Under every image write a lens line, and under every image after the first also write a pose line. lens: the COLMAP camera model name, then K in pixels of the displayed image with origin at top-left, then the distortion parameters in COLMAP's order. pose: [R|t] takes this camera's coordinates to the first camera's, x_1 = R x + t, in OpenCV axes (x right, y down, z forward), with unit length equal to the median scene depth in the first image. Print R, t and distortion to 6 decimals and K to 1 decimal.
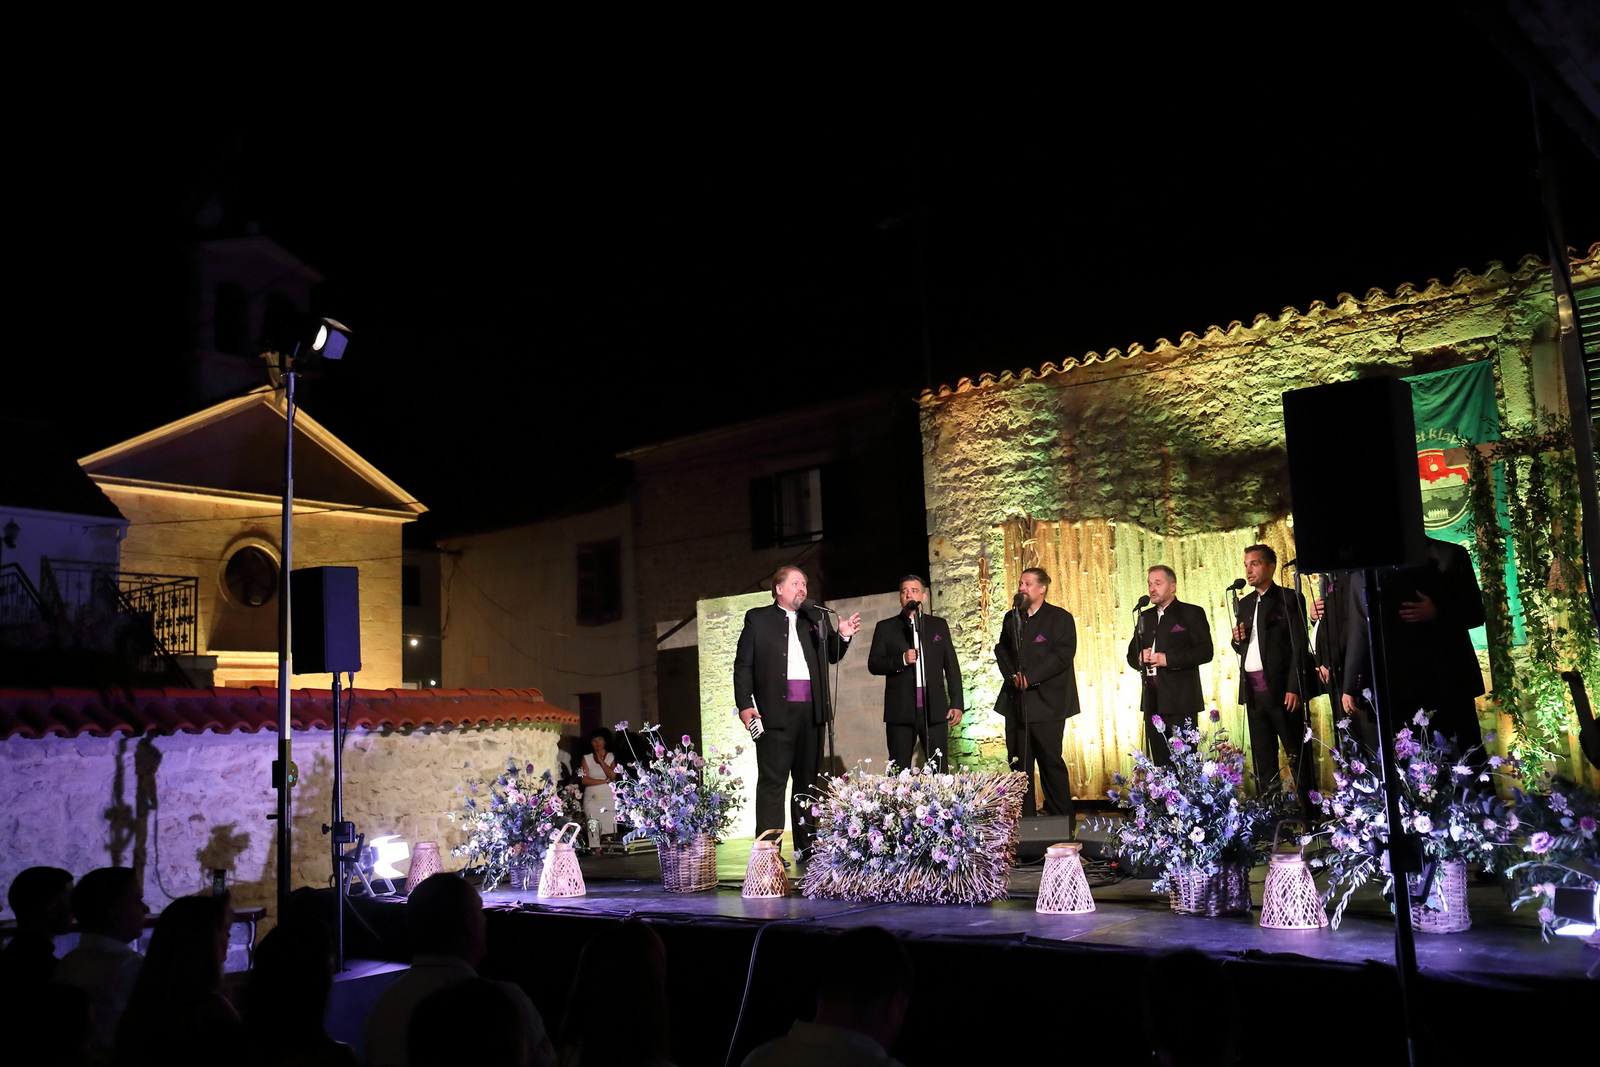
lens RADIAL K [[1454.4, 0, 792.5], [0, 1454.4, 531.6], [0, 0, 1]] dist [-0.052186, 0.096412]
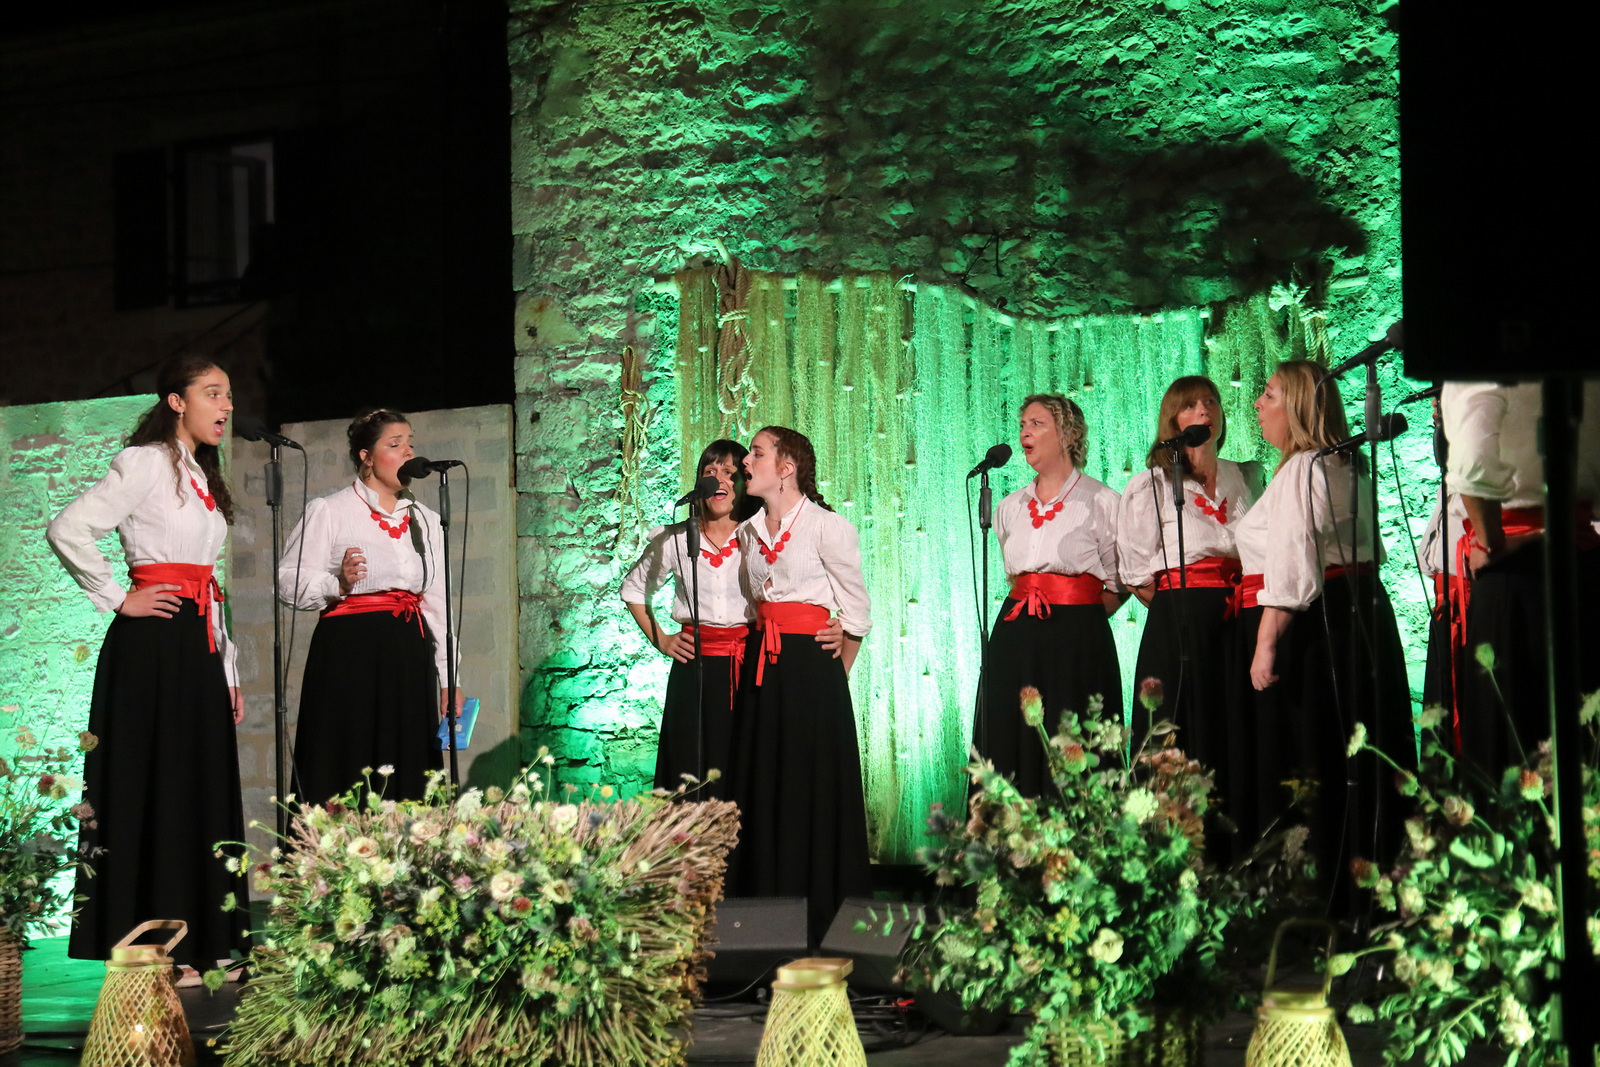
lens RADIAL K [[3007.5, 0, 783.2], [0, 3007.5, 542.0], [0, 0, 1]] dist [0.136330, 0.000000]
pose [[0.980349, 0.037867, 0.193602, -0.006587], [-0.053070, 0.995849, 0.073953, 0.007276], [-0.189998, -0.082774, 0.978289, 0.042555]]
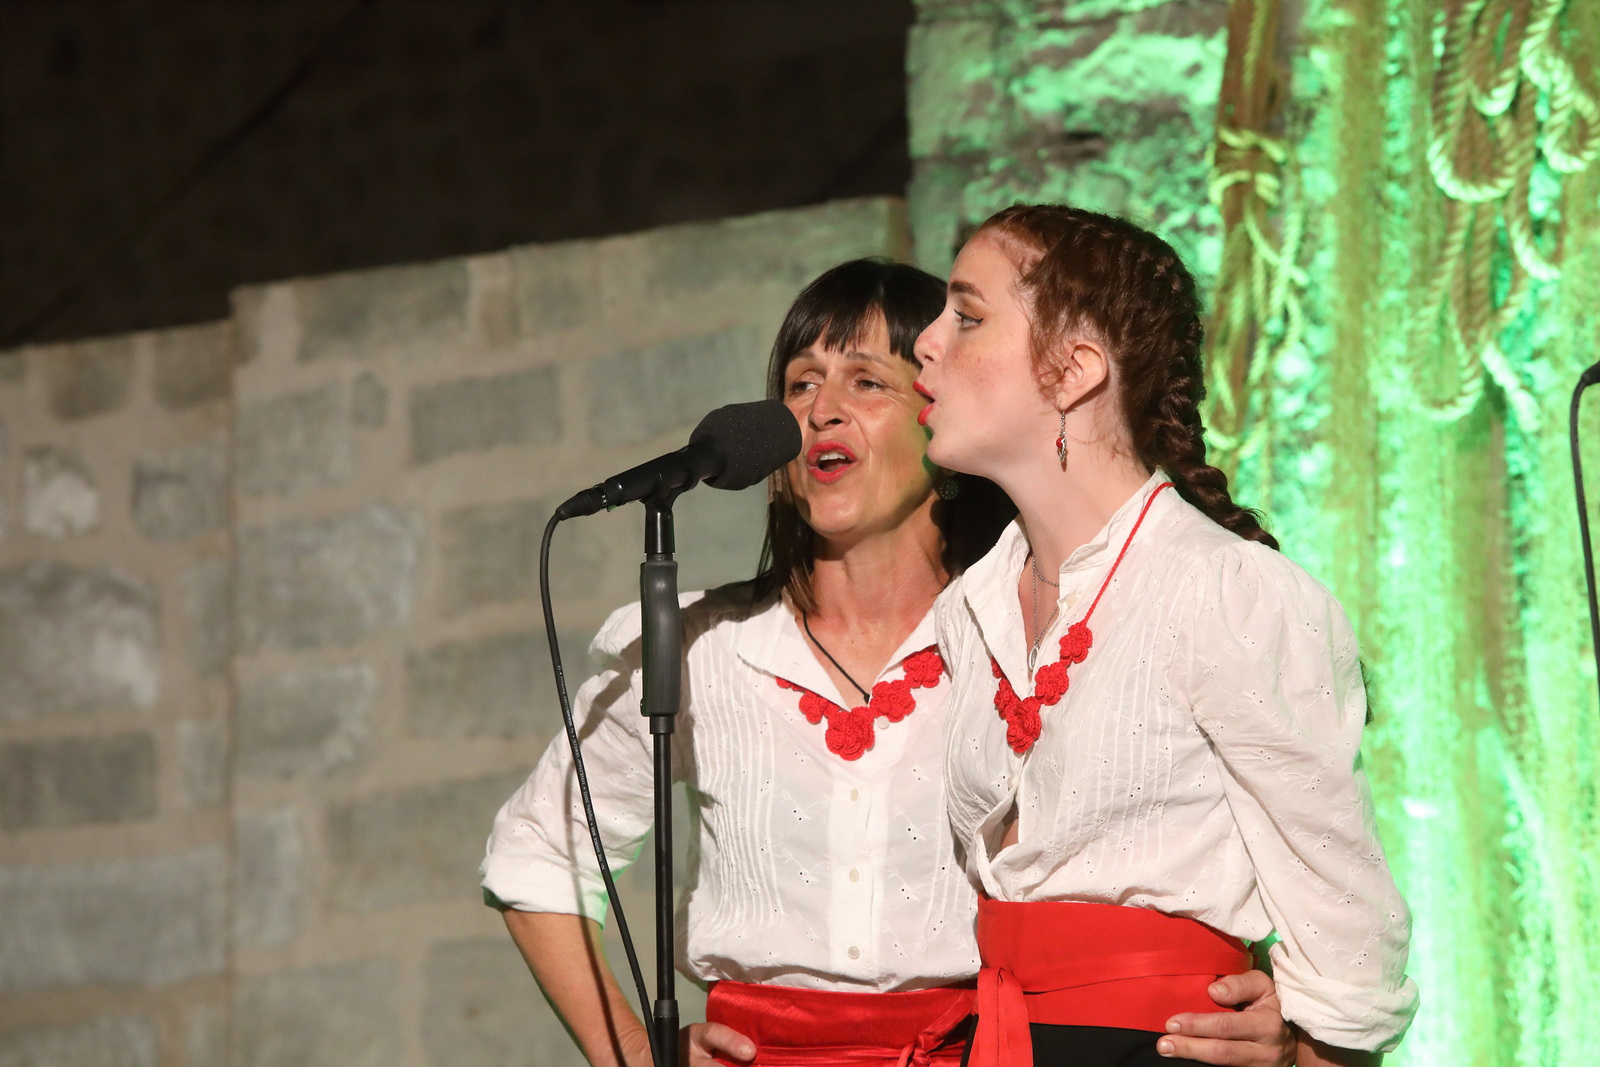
lens RADIAL K [[8629.9, 0, 802.4], [0, 8629.9, 537.0], [0, 0, 1]] dist [1.204129, 0.000000]
pose [[0.989993, 0.034107, -0.136932, 0.217717], [-0.025718, 0.997709, 0.062577, 0.023169], [0.138752, -0.058429, 0.988602, 0.263131]]
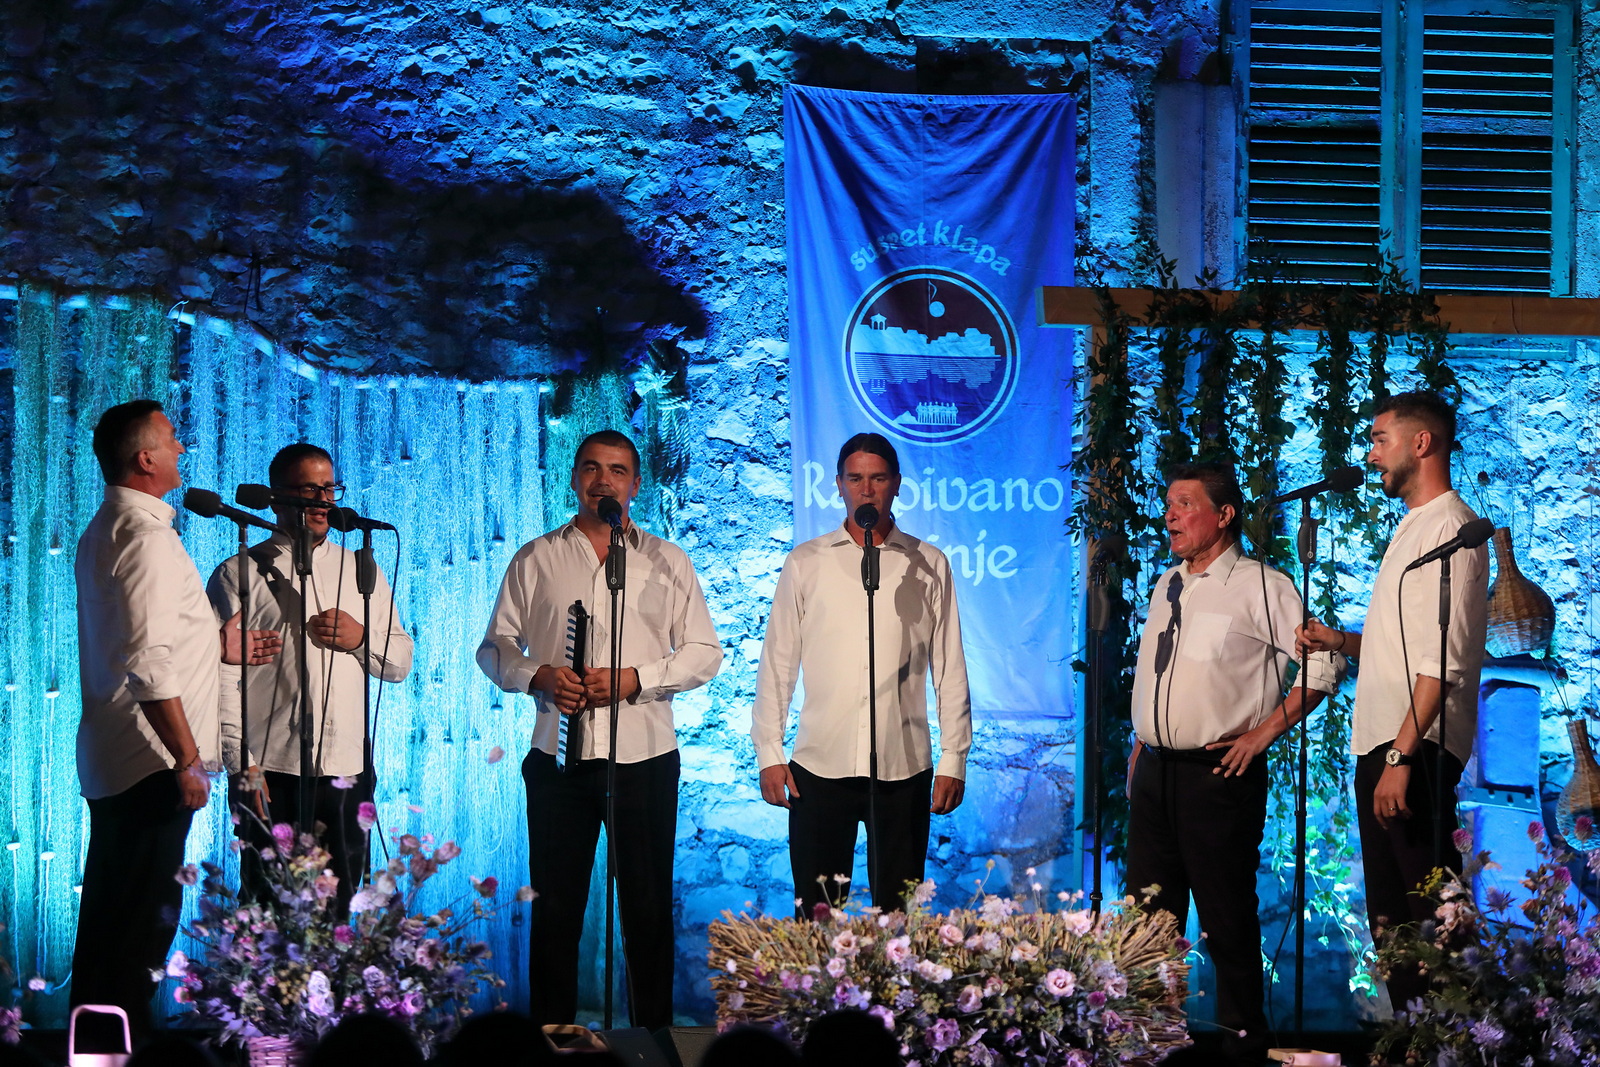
lens RADIAL K [[5916.2, 0, 823.4], [0, 5916.2, 514.5], [0, 0, 1]] dist [0.387235, 0.000000]
pose [[0.615174, 0.098529, 0.782211, -0.900703], [-0.145832, 0.989260, -0.009919, 0.037681], [-0.774787, -0.107970, 0.622935, -0.107474]]
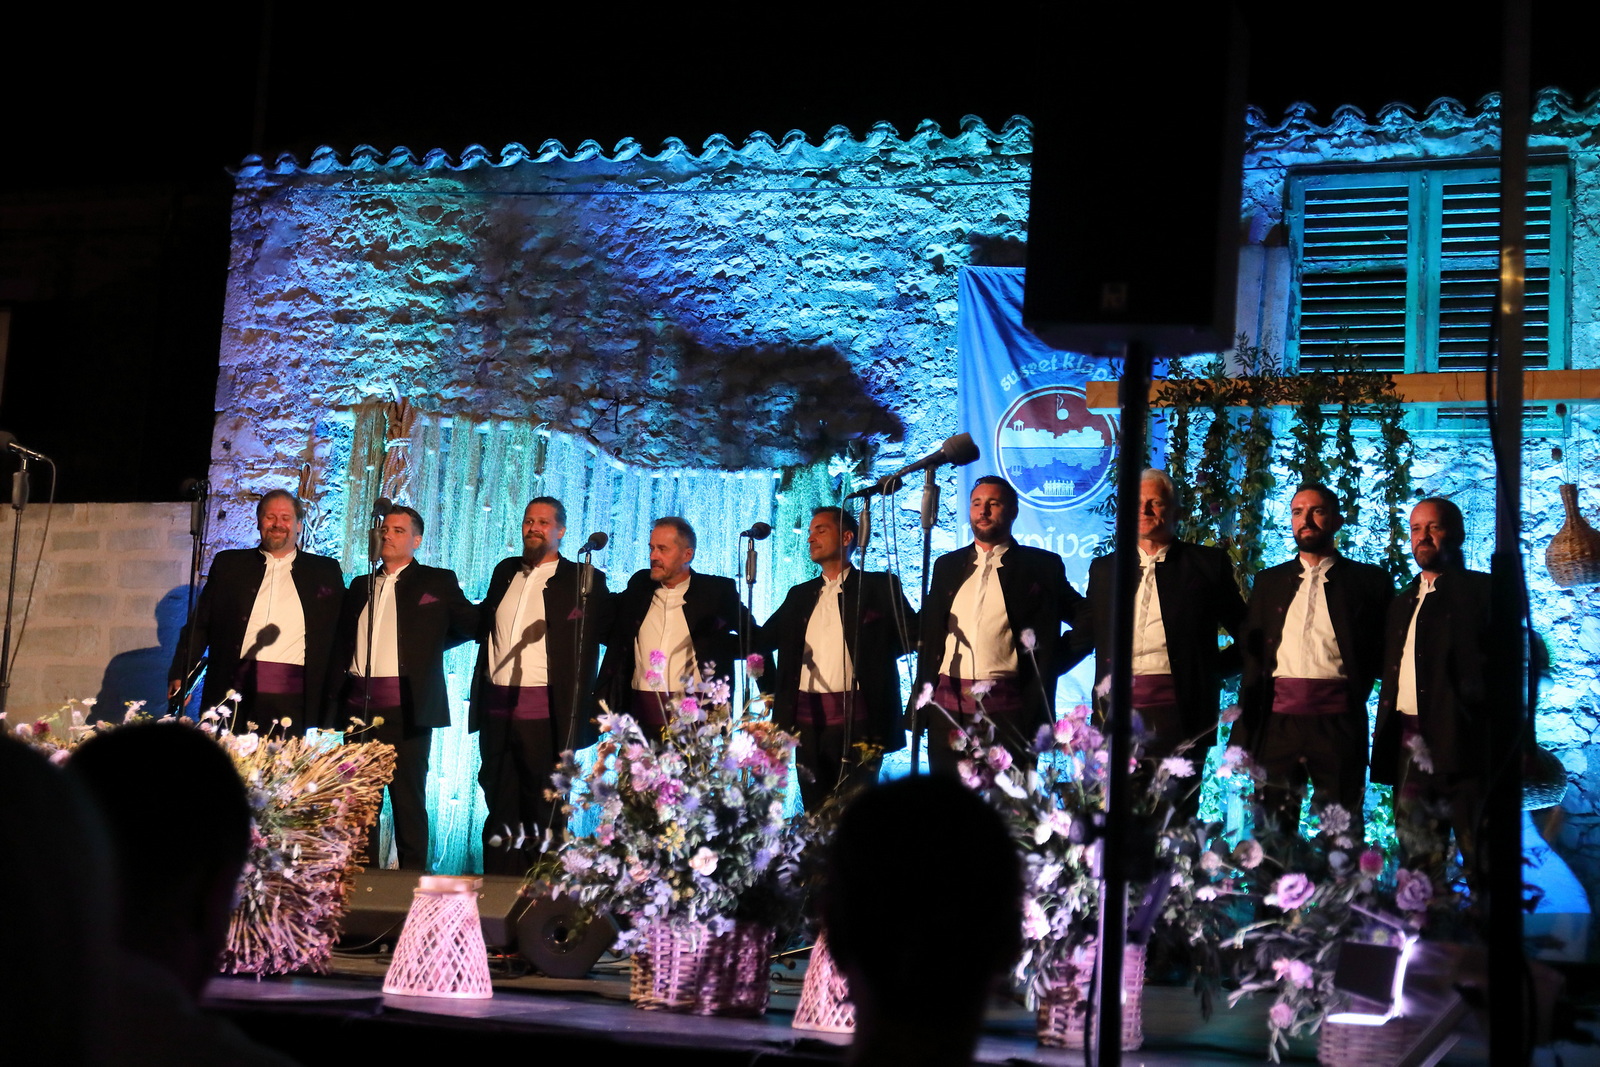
lens RADIAL K [[2363.7, 0, 790.2], [0, 2363.7, 542.3], [0, 0, 1]] dist [0.063055, 0.000000]
pose [[0.926334, 0.151837, 0.344748, -0.011211], [-0.150183, 0.988151, -0.031670, 0.054814], [-0.345471, -0.022438, 0.938161, 0.066450]]
